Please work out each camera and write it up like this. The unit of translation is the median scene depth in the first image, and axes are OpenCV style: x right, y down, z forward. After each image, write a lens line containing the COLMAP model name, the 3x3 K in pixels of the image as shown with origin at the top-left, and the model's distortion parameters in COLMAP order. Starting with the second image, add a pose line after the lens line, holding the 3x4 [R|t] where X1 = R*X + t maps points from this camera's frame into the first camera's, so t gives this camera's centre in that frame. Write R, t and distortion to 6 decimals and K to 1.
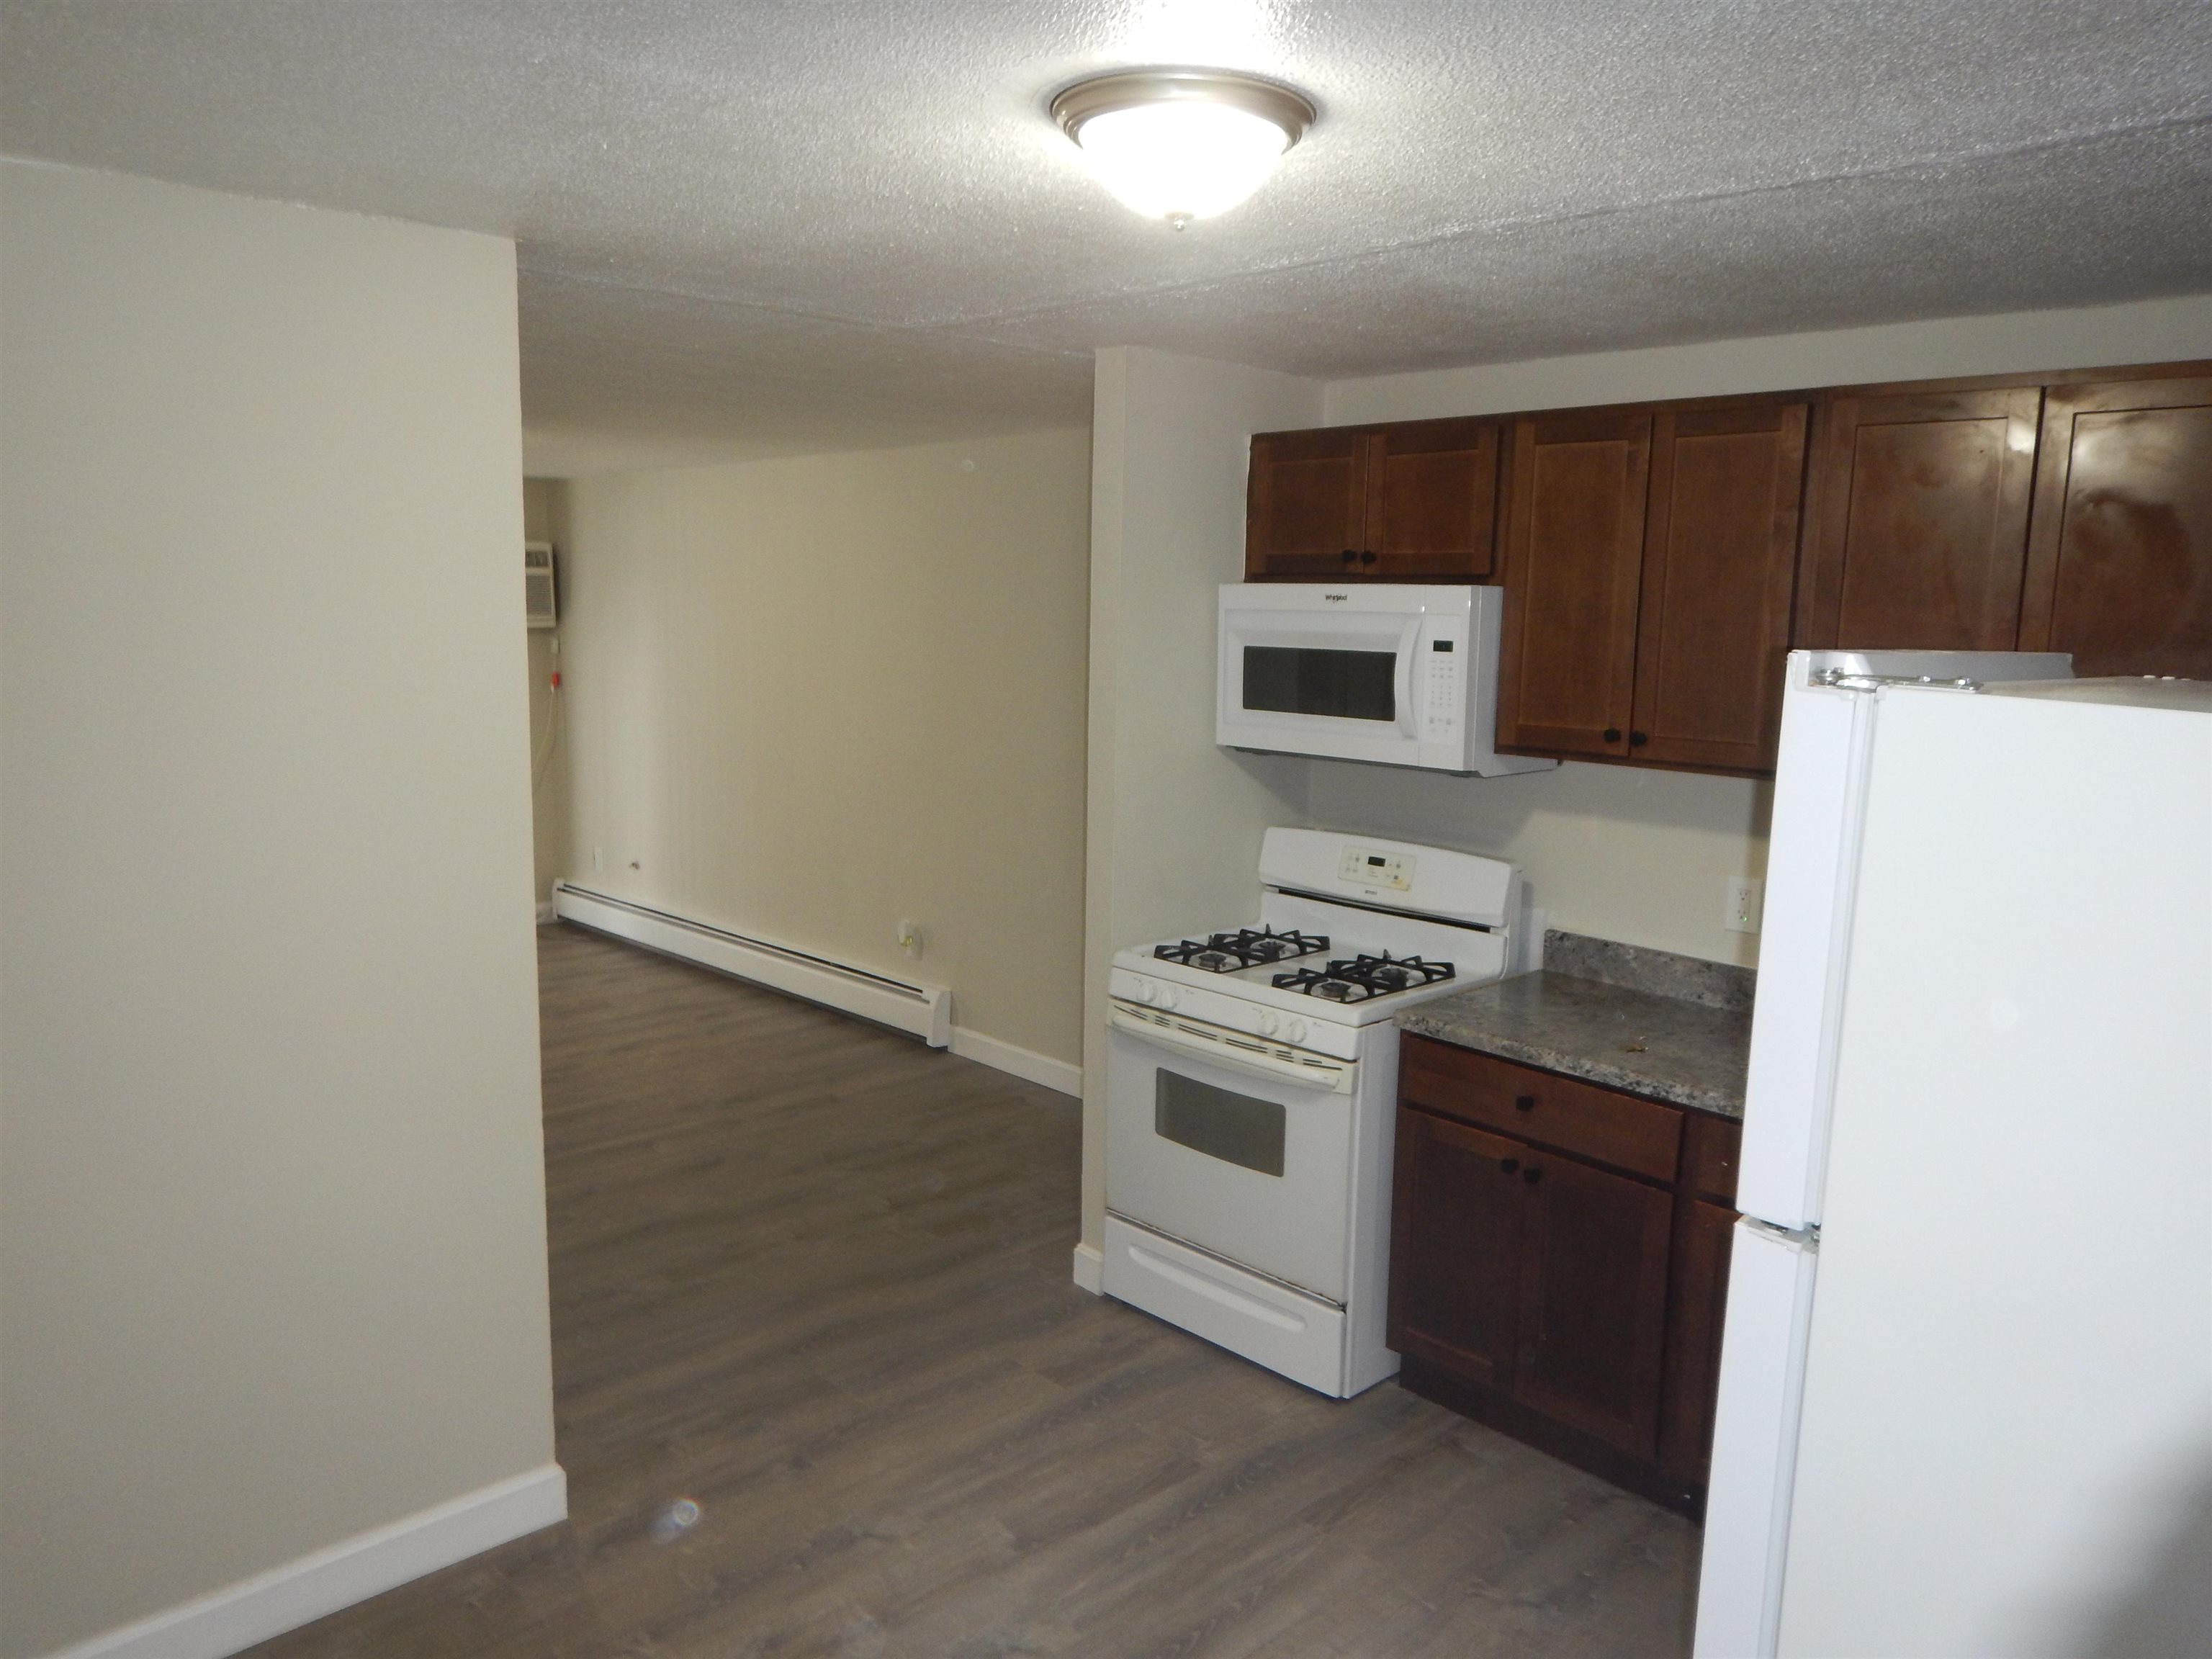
lens RADIAL K [[1617.0, 0, 1090.7], [0, 1617.0, 822.3], [0, 0, 1]] dist [0.057333, -0.000866]
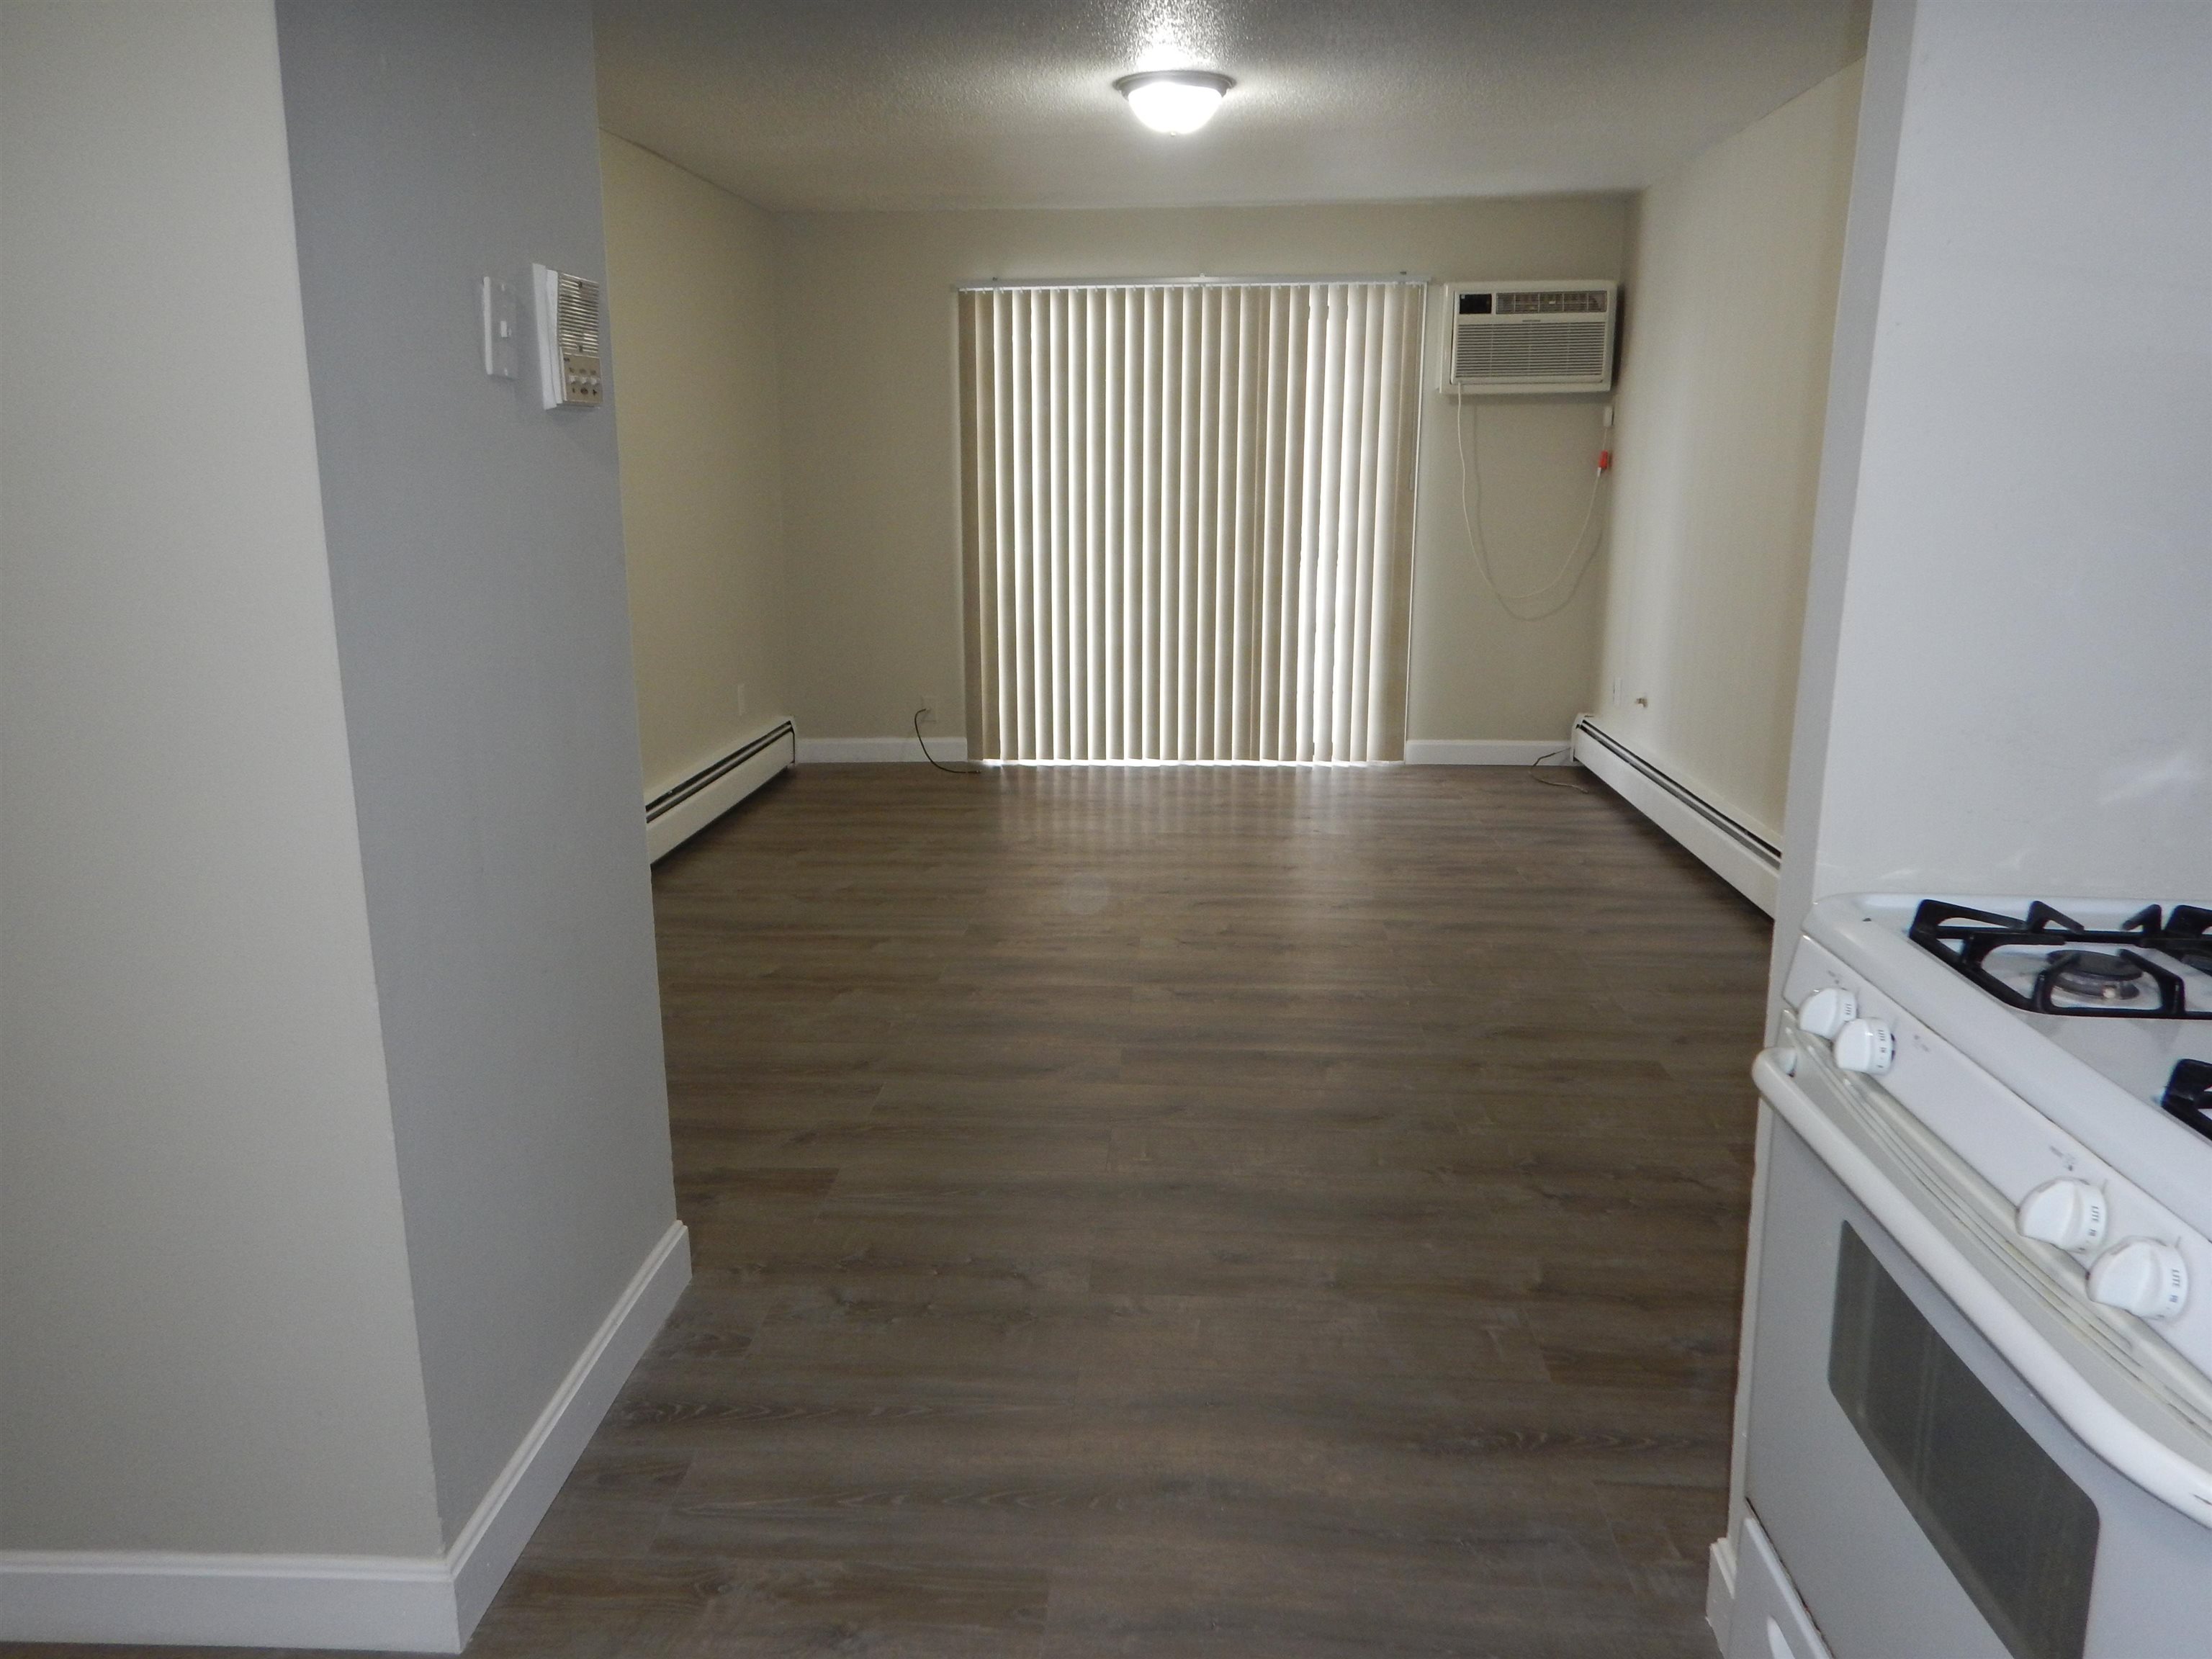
lens RADIAL K [[1587.1, 0, 1063.7], [0, 1587.1, 827.7], [0, 0, 1]] dist [0.057665, -0.004017]
pose [[0.679806, 0.142401, -0.719434, 0.099339], [-0.077388, 0.989420, 0.122716, 0.017091], [0.729298, -0.027748, 0.683634, 0.352689]]
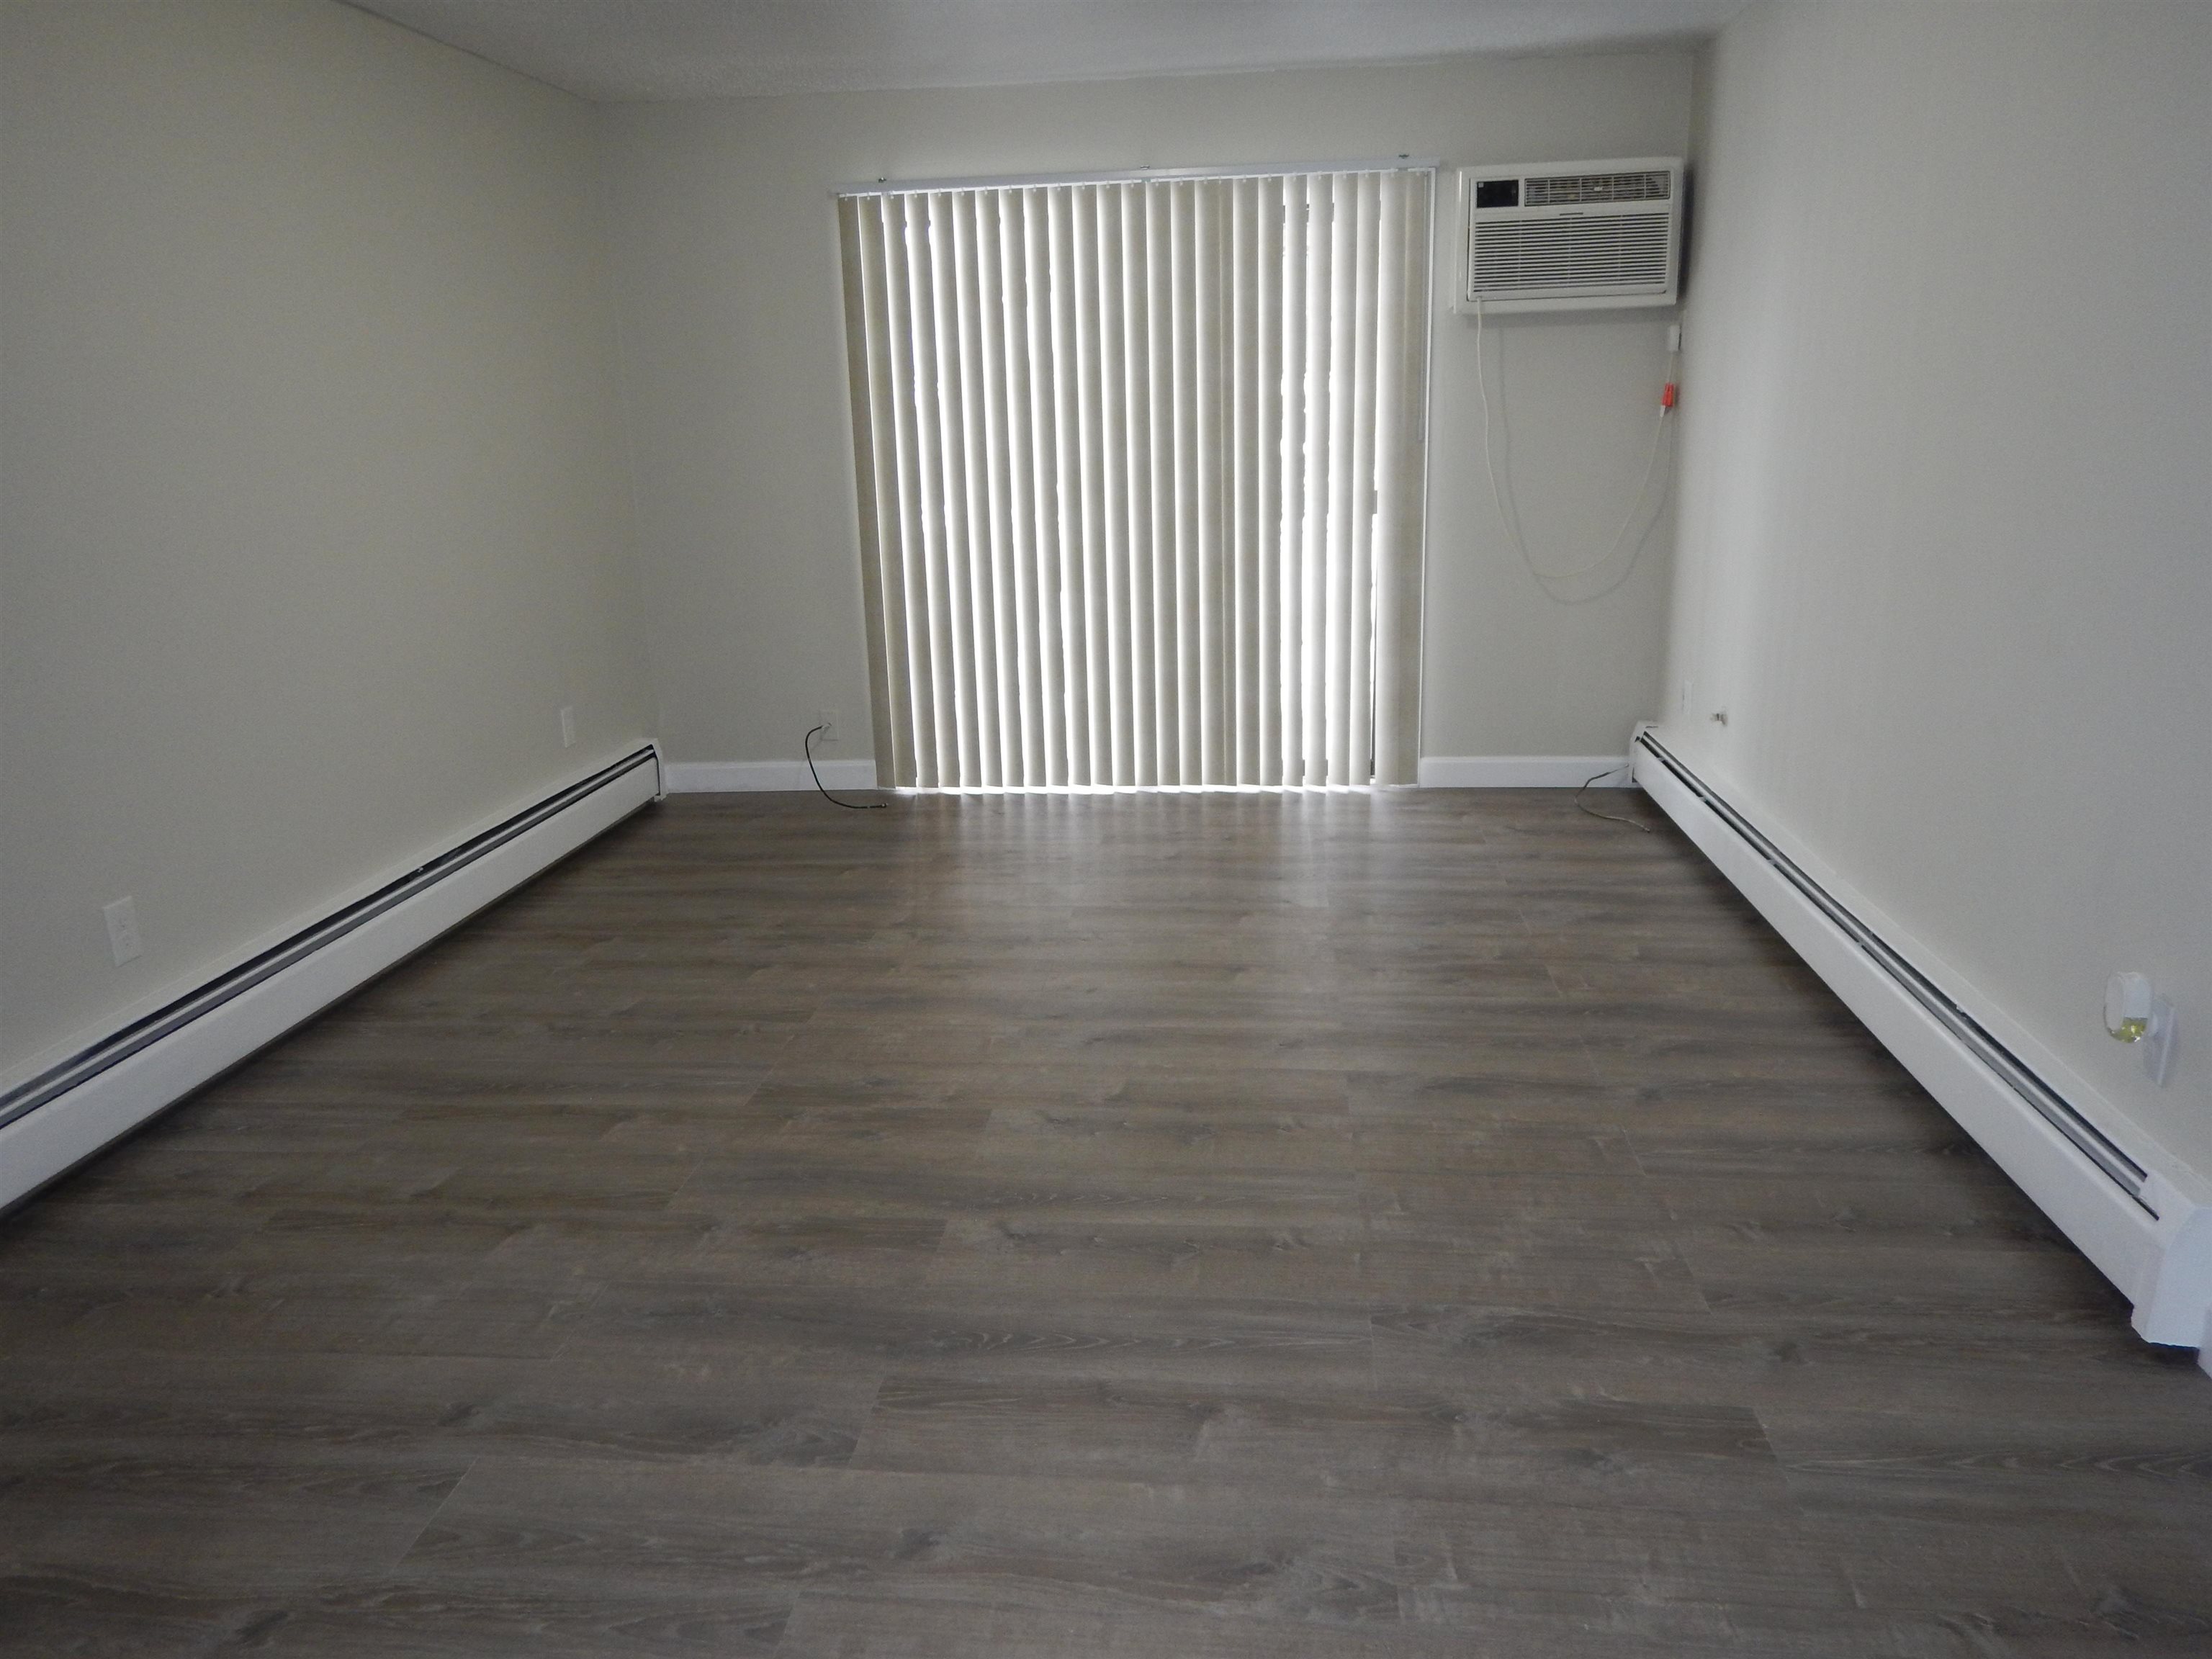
lens RADIAL K [[1617.0, 0, 1090.7], [0, 1617.0, 822.3], [0, 0, 1]] dist [0.057333, -0.000866]
pose [[0.664816, 0.151102, -0.731566, -0.002090], [-0.056937, 0.986730, 0.152062, -0.014496], [0.744834, -0.059440, 0.664597, 0.546473]]
